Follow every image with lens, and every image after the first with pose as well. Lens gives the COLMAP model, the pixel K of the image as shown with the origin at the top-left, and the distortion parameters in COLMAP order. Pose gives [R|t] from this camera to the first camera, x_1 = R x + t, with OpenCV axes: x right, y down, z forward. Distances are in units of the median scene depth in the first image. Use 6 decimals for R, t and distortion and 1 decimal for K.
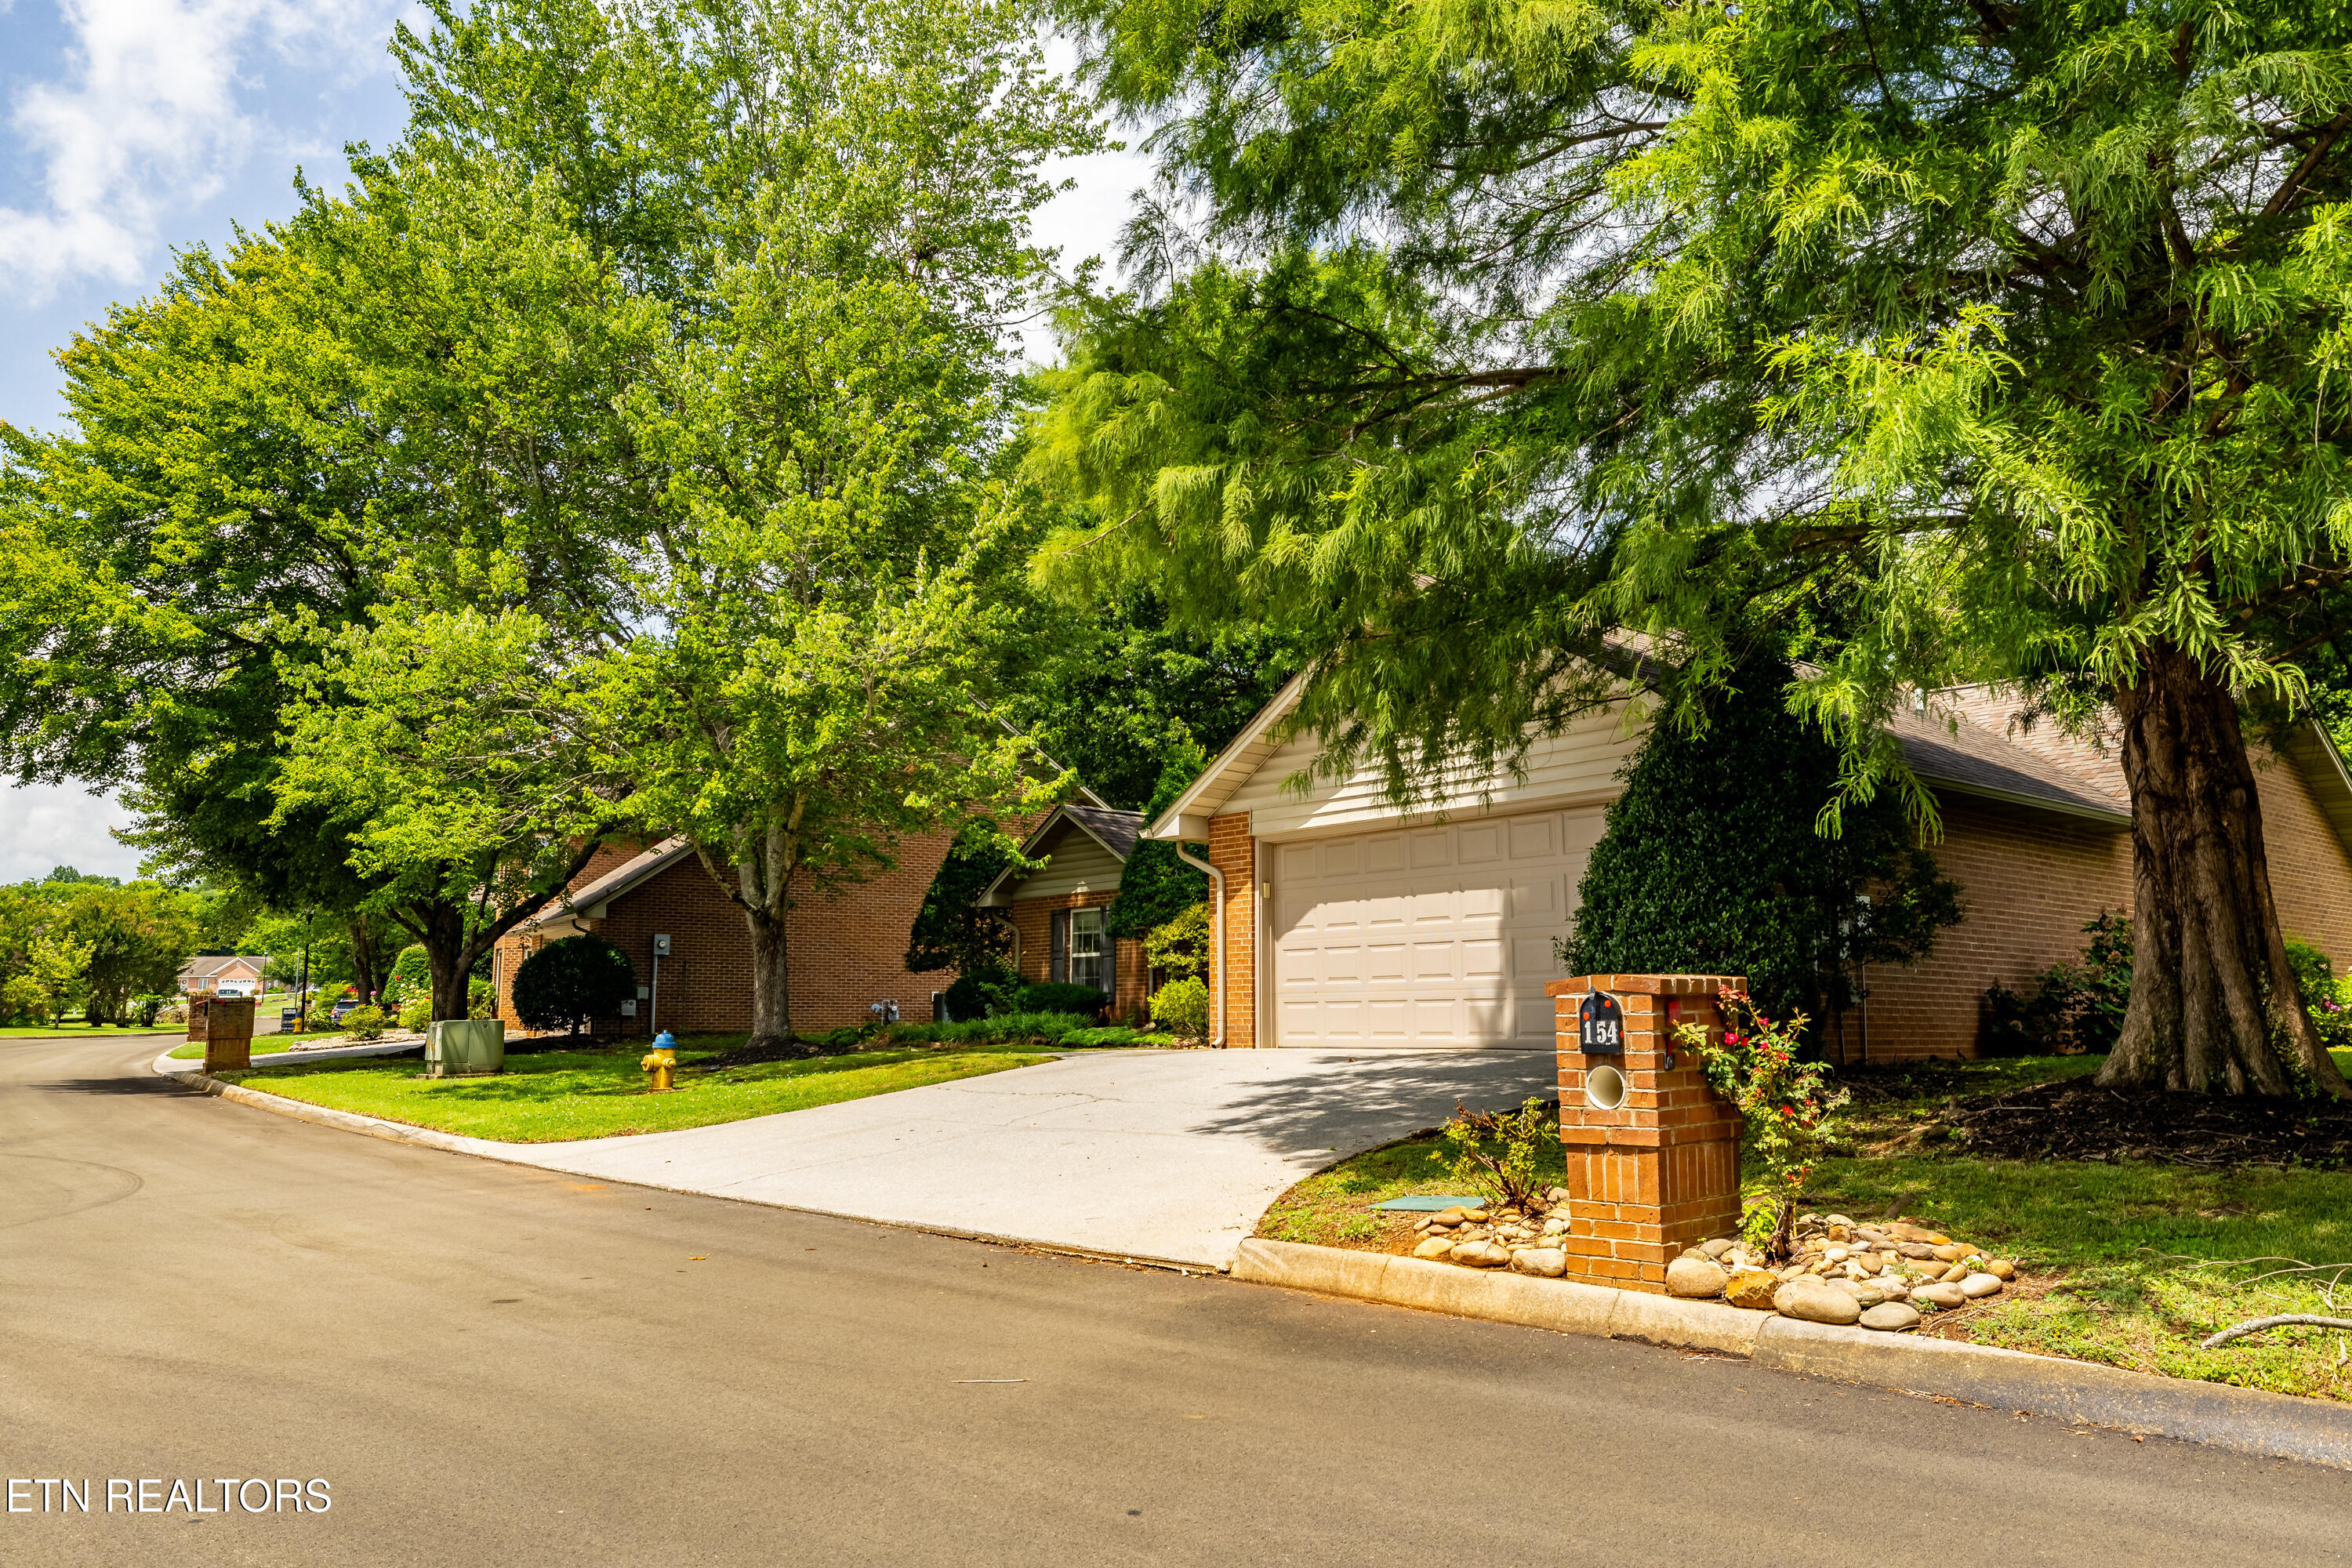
lens RADIAL K [[1706.2, 0, 1175.5], [0, 1706.2, 784.3], [0, 0, 1]] dist [-0.007709, 0.000085]
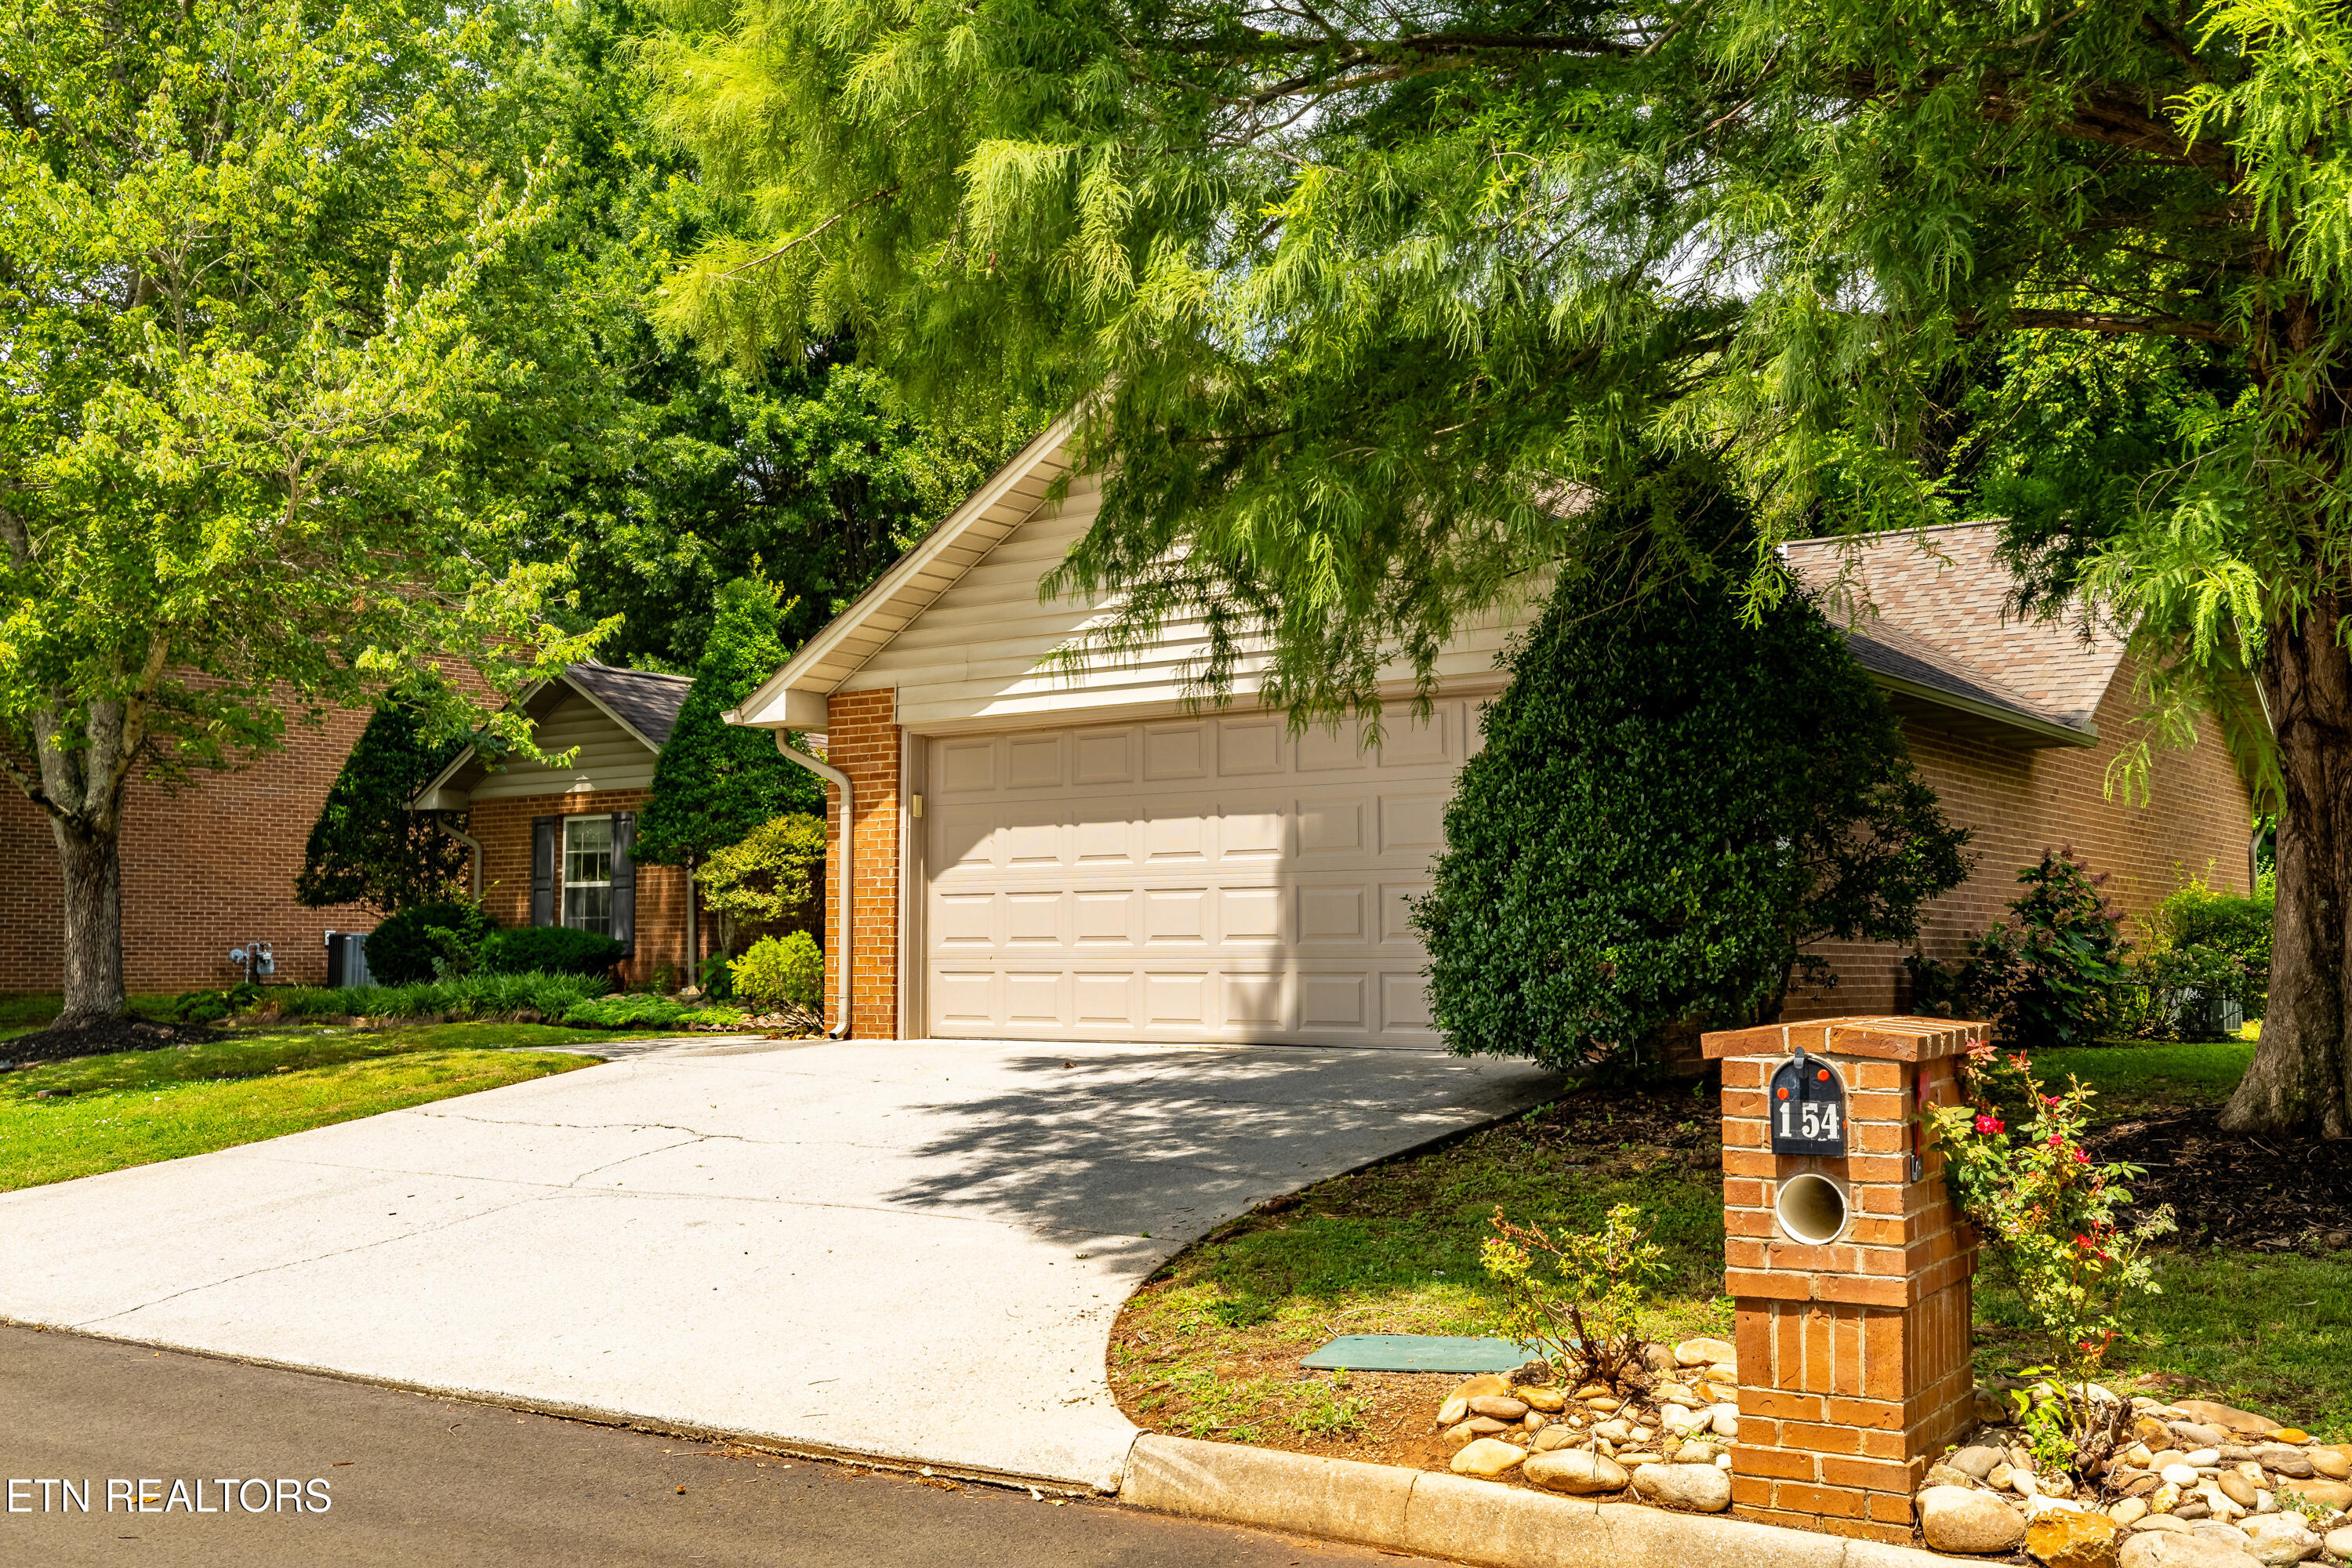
lens RADIAL K [[2317.2, 0, 1173.3], [0, 2317.2, 785.2], [0, 0, 1]] dist [0.004330, 0.000000]
pose [[0.972771, 0.017284, 0.231123, -0.064953], [-0.032740, 0.997463, 0.063204, -0.007800], [-0.229444, -0.069050, 0.970869, 0.097195]]
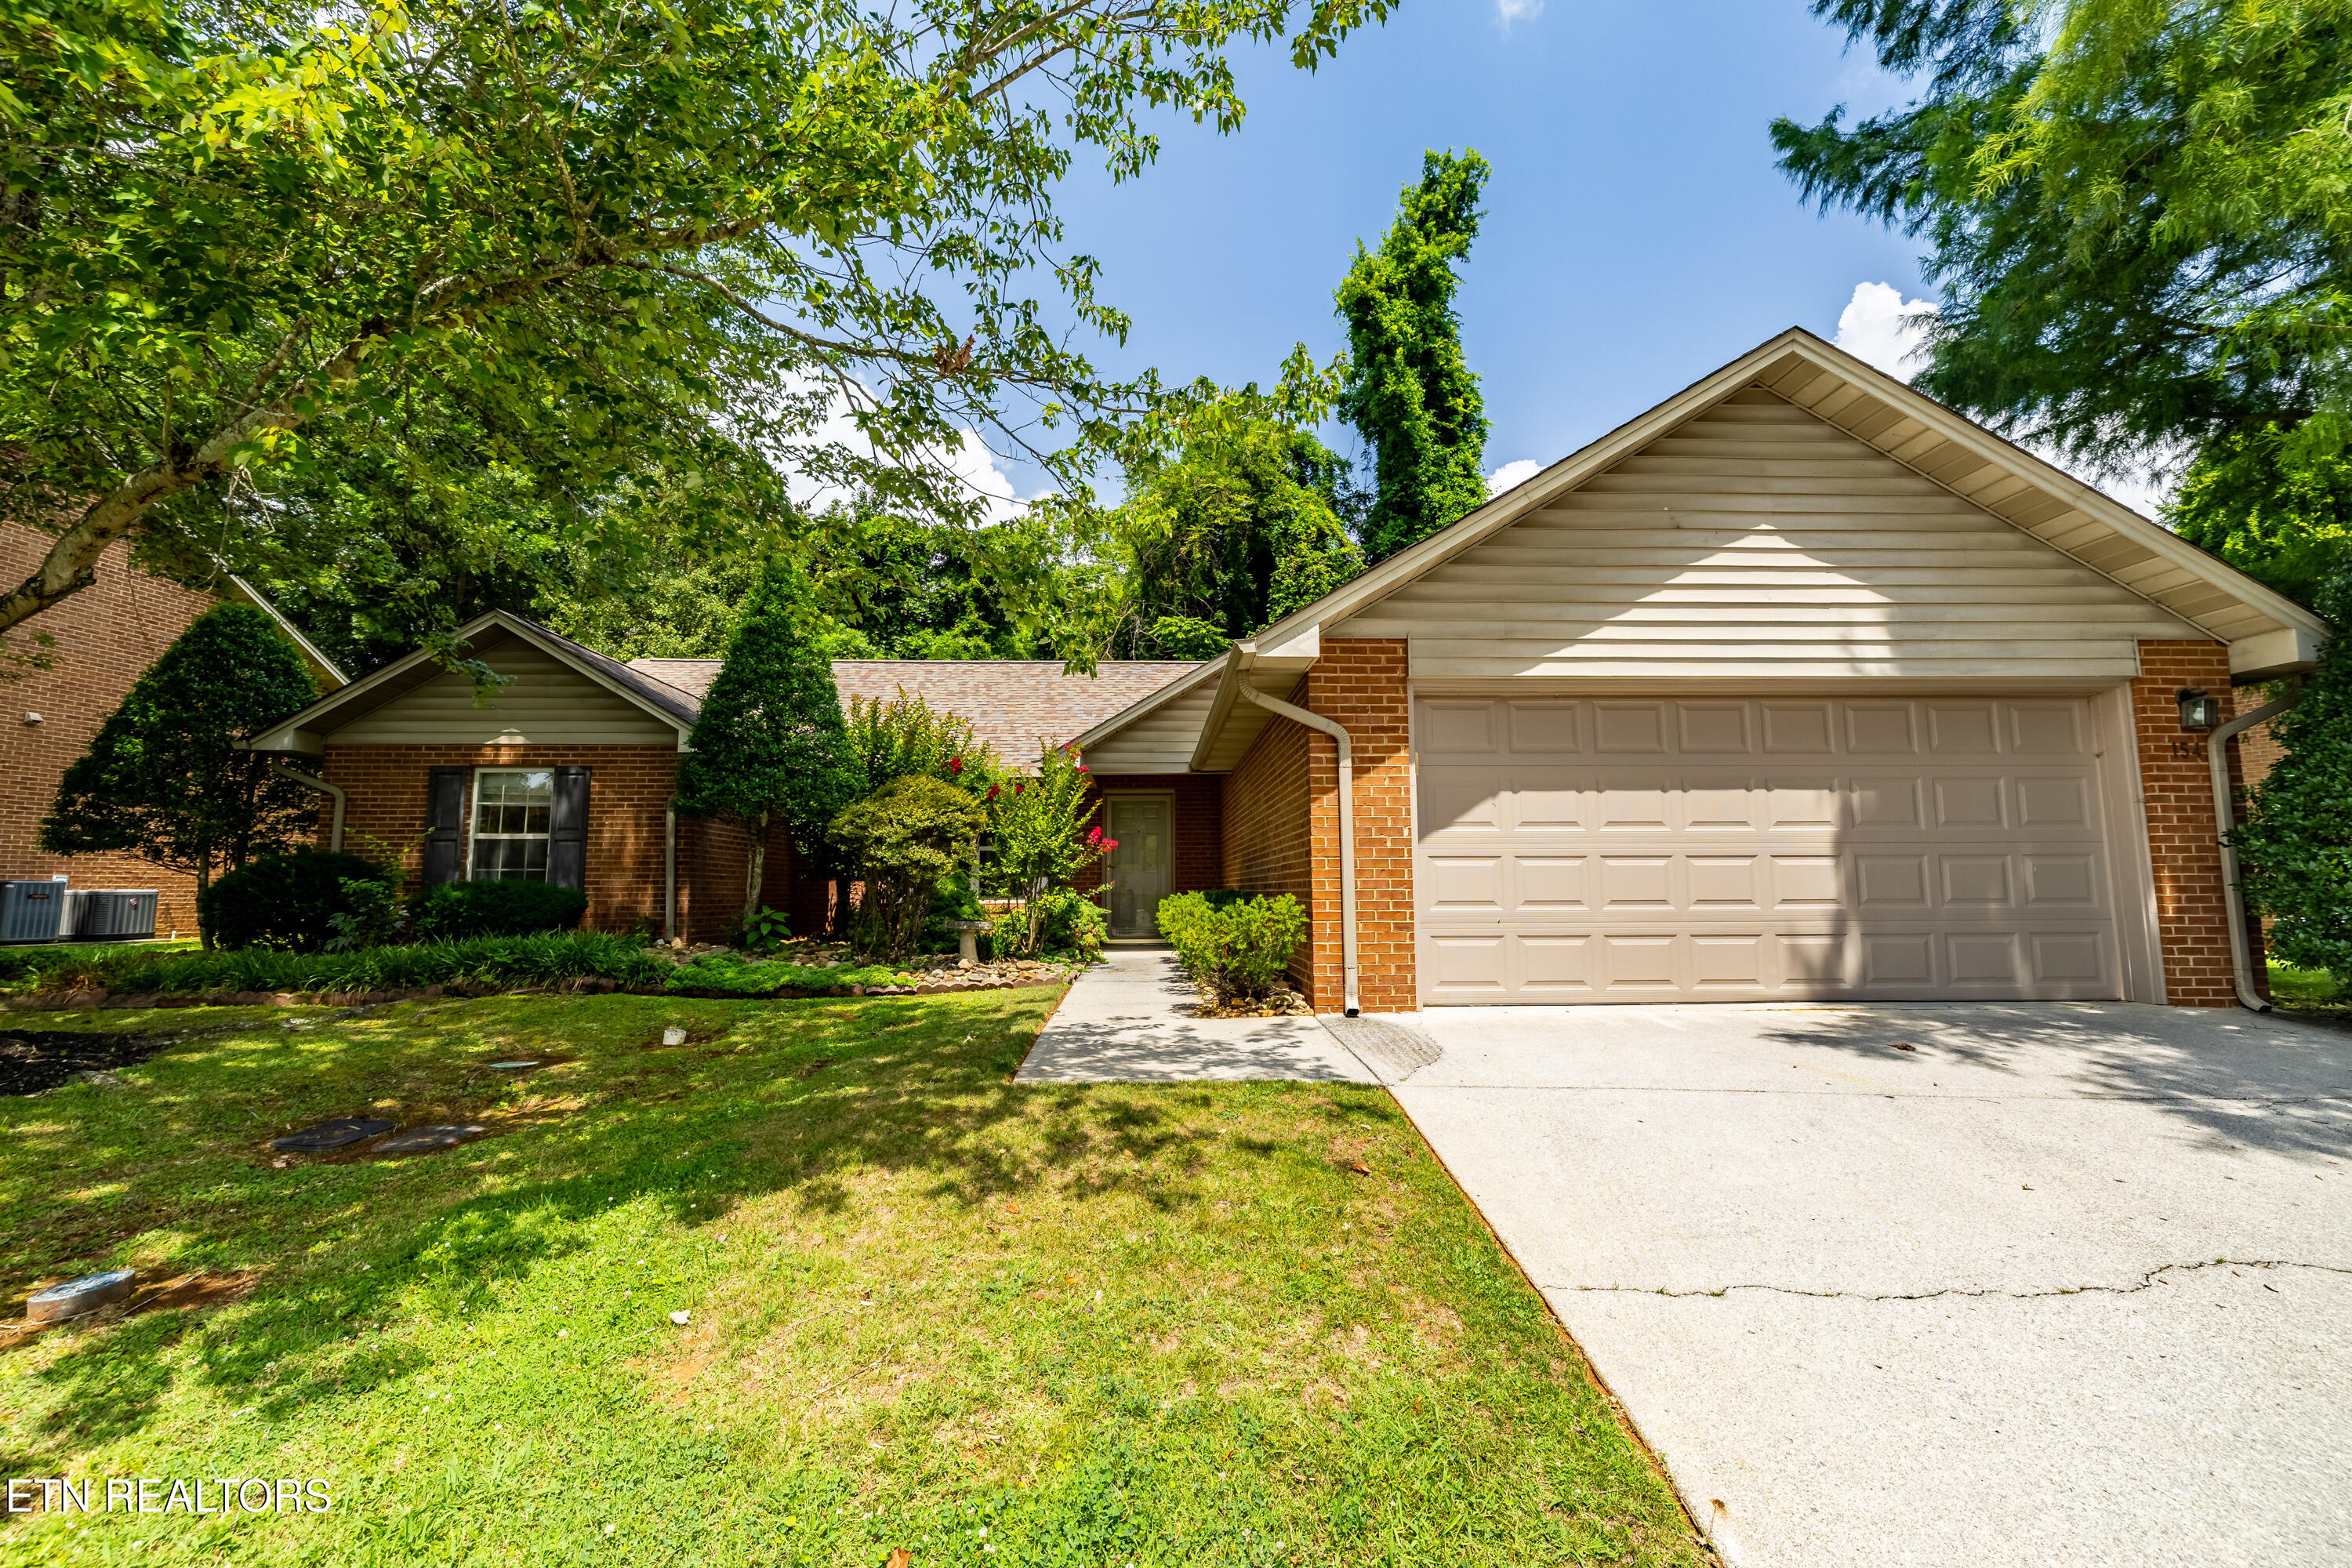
lens RADIAL K [[997.6, 0, 1177.1], [0, 997.6, 776.6], [0, 0, 1]] dist [0.001423, 0.000053]
pose [[0.622622, 0.087181, 0.777651, -0.323917], [-0.109689, 0.993686, -0.023578, 0.093120], [-0.774797, -0.070620, 0.628254, 0.902077]]
